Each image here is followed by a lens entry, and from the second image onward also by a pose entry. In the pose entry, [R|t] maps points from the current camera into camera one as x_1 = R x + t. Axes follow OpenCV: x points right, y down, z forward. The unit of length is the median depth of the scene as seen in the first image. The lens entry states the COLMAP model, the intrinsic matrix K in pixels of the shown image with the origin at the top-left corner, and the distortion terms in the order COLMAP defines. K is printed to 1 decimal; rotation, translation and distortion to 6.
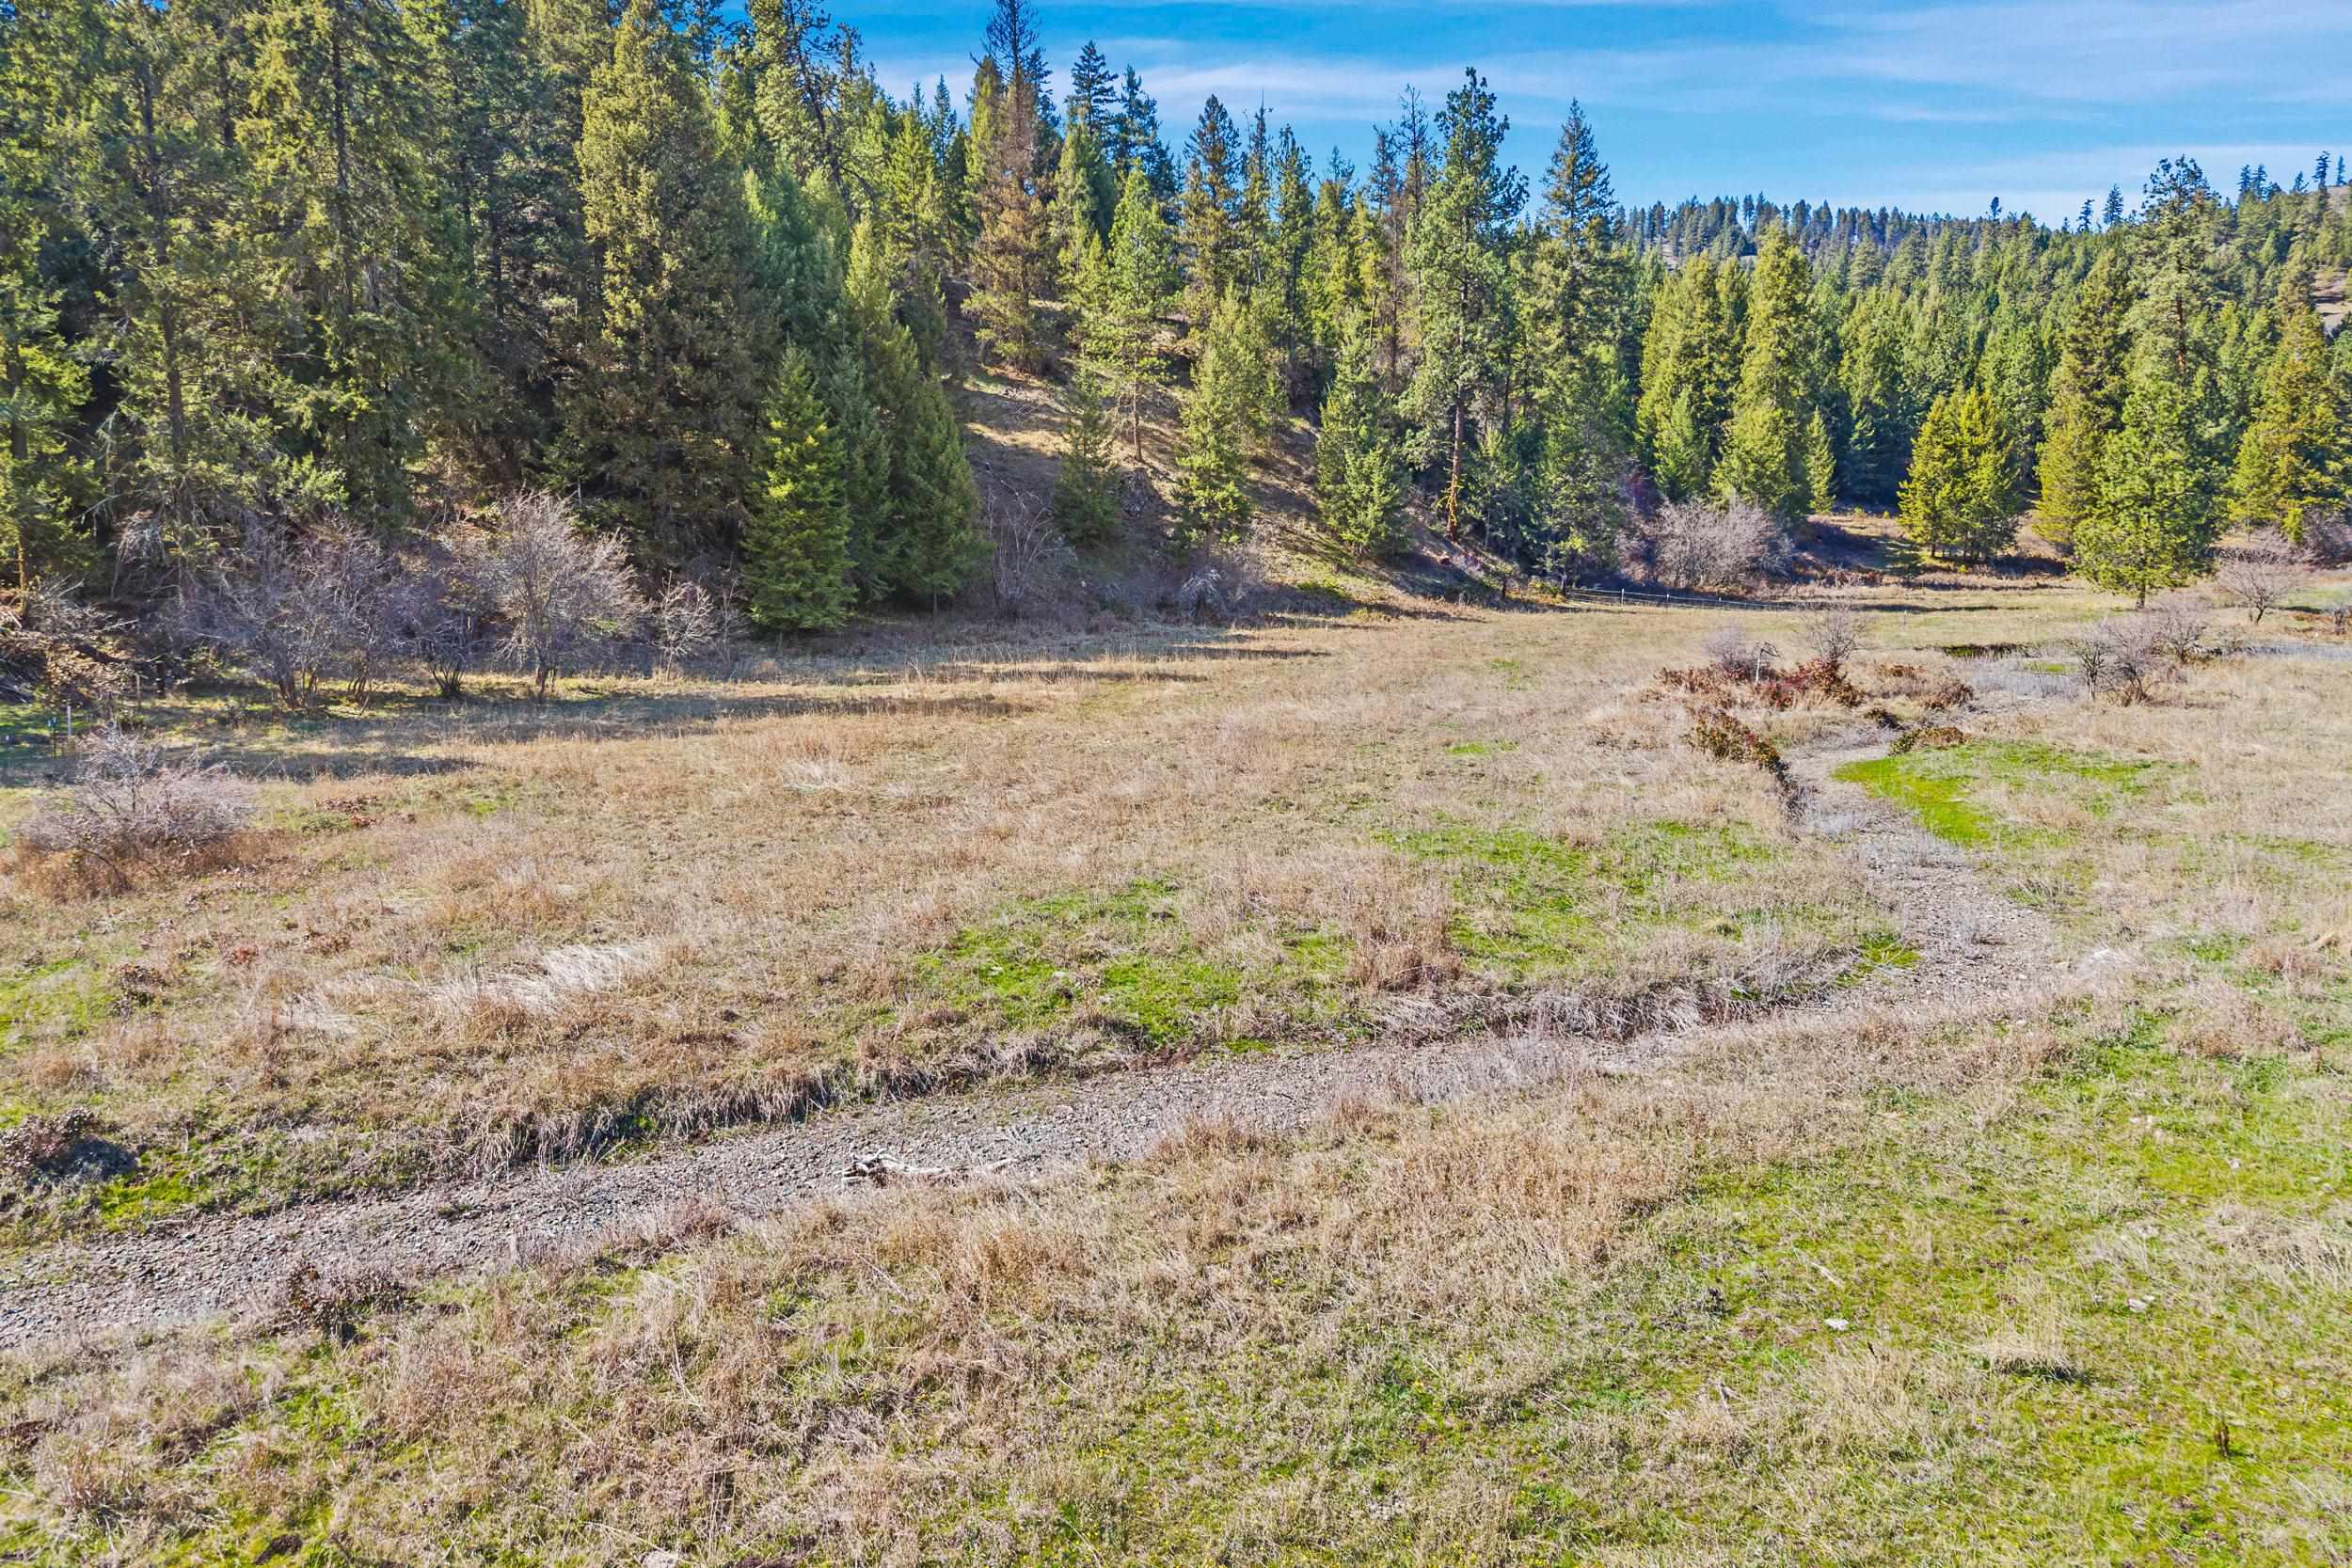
lens RADIAL K [[1520.0, 0, 1175.8], [0, 1520.0, 776.0], [0, 0, 1]] dist [-0.028738, 0.005025]
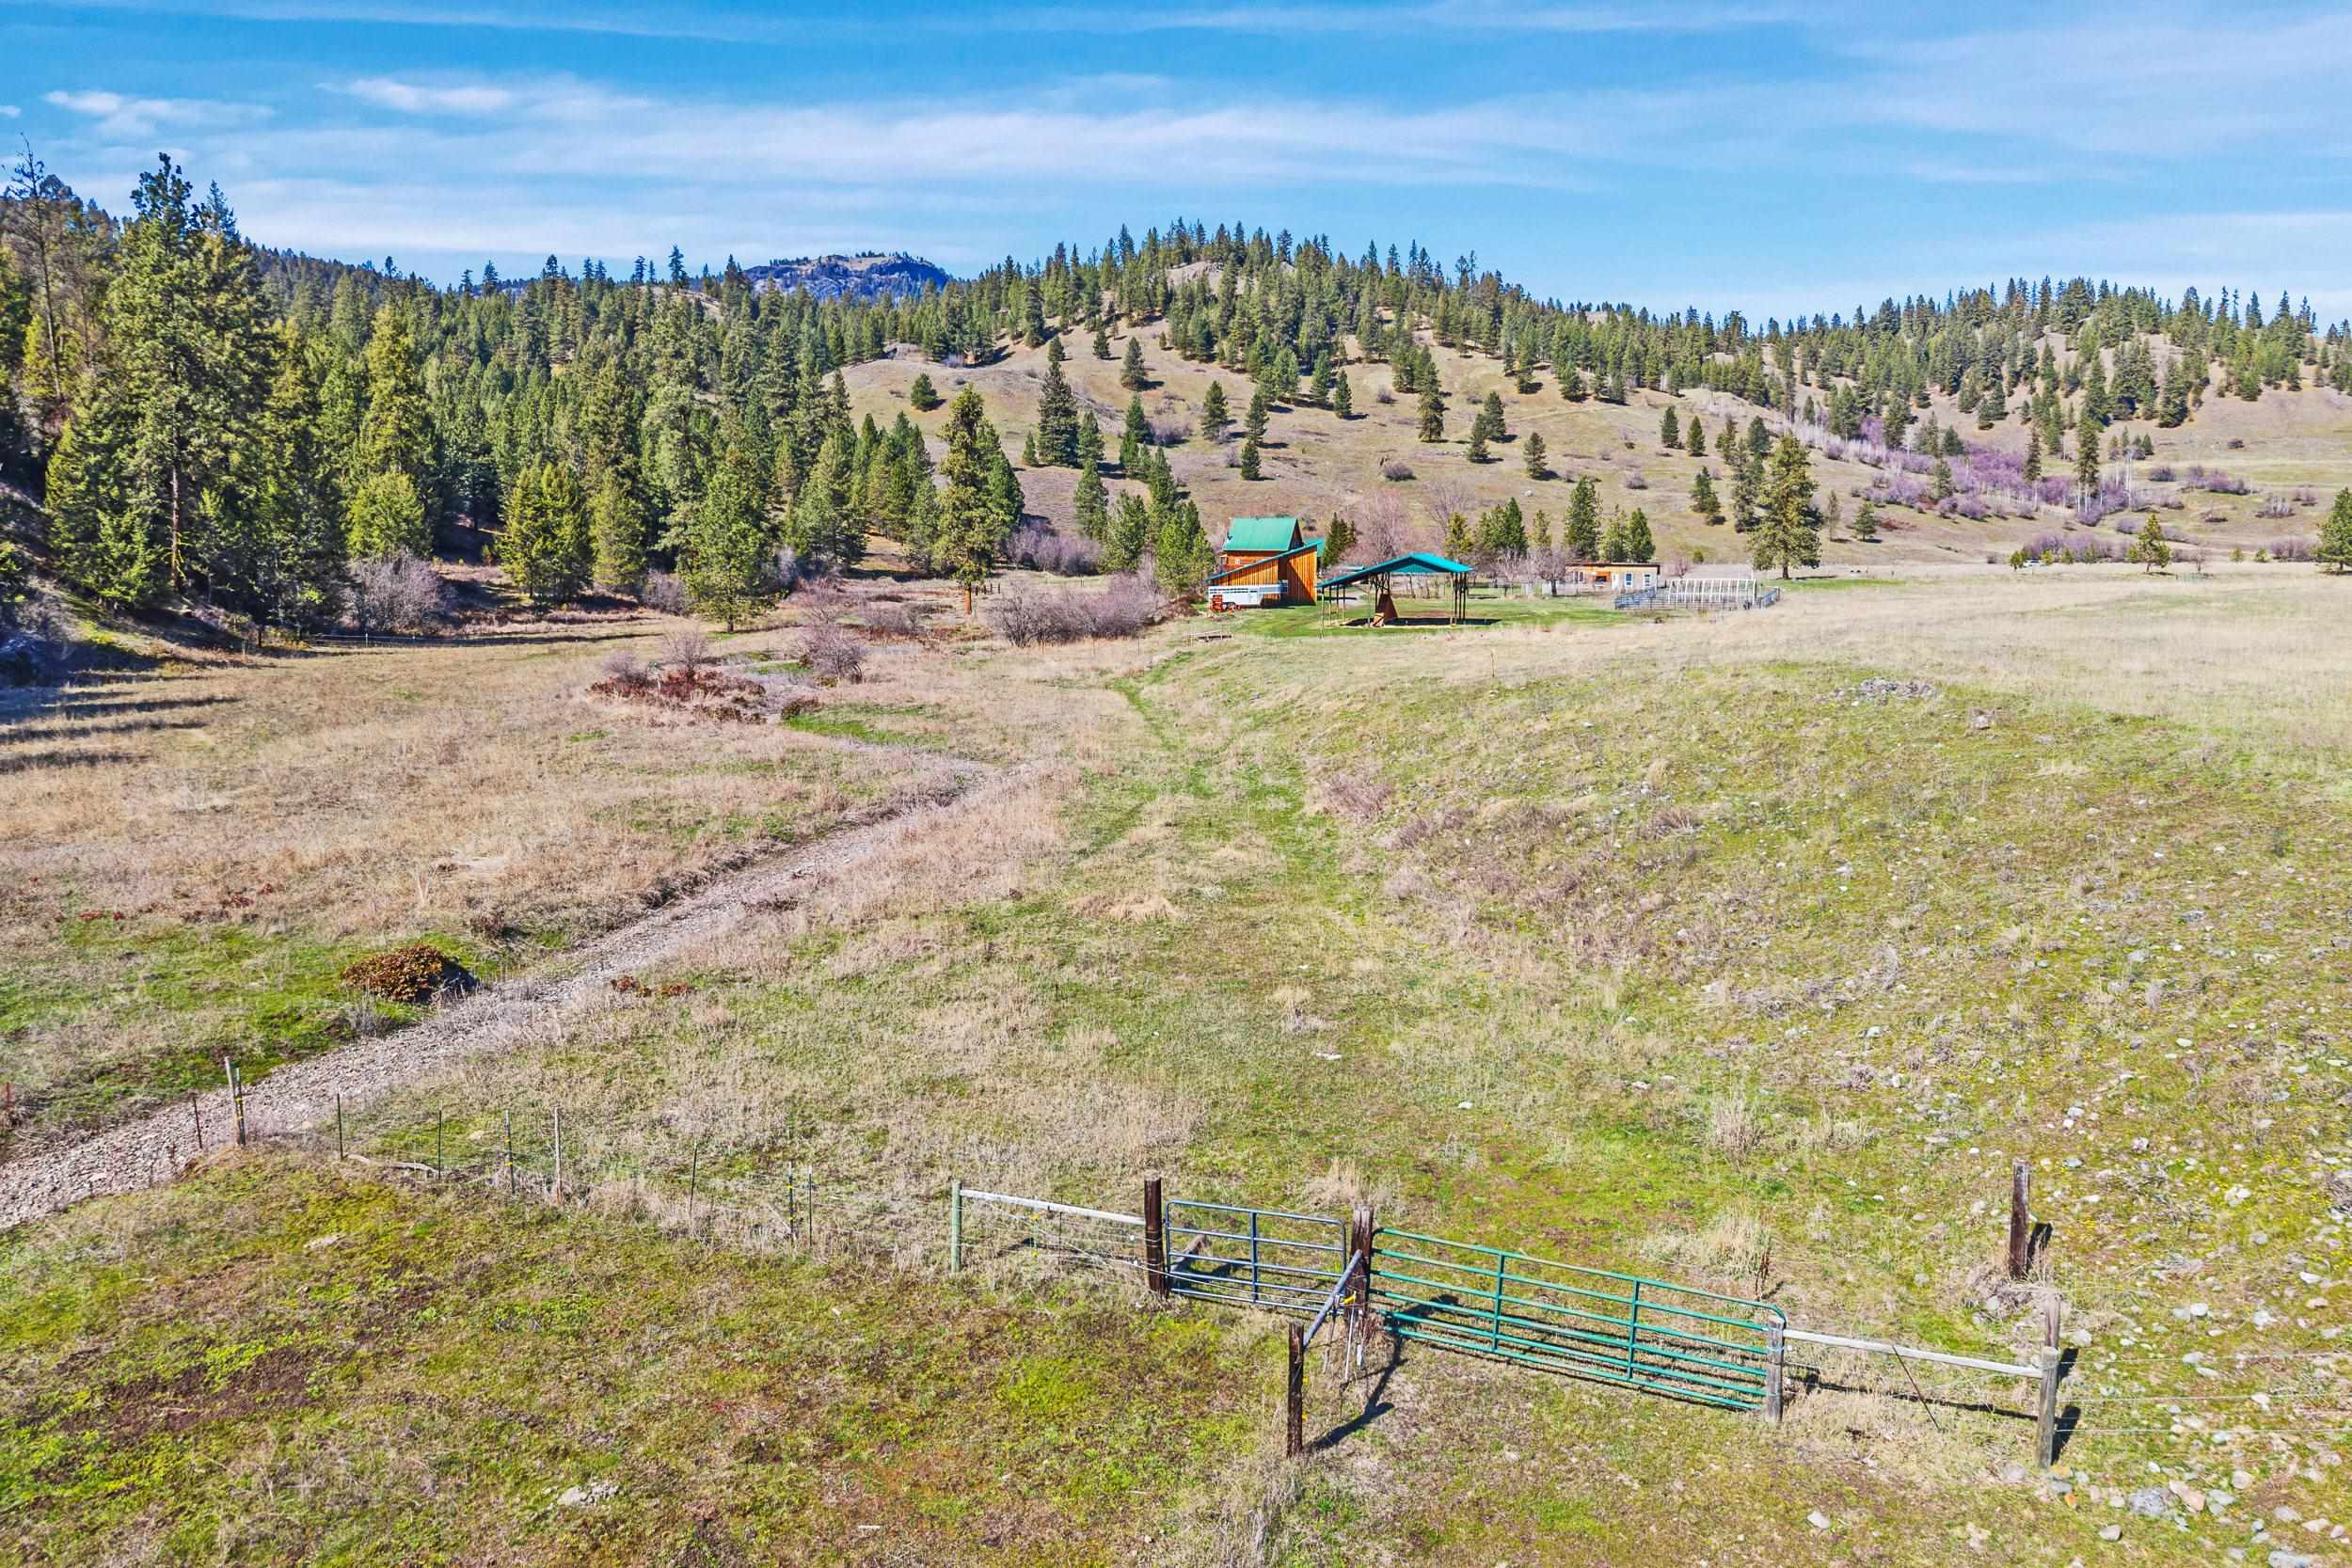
lens RADIAL K [[1520.0, 0, 1175.8], [0, 1520.0, 785.3], [0, 0, 1]] dist [-0.028738, 0.005025]
pose [[0.556617, -0.121855, 0.821784, -0.254139], [0.136228, 0.989182, 0.054406, 0.009893], [-0.819524, 0.081667, 0.567196, -0.116587]]
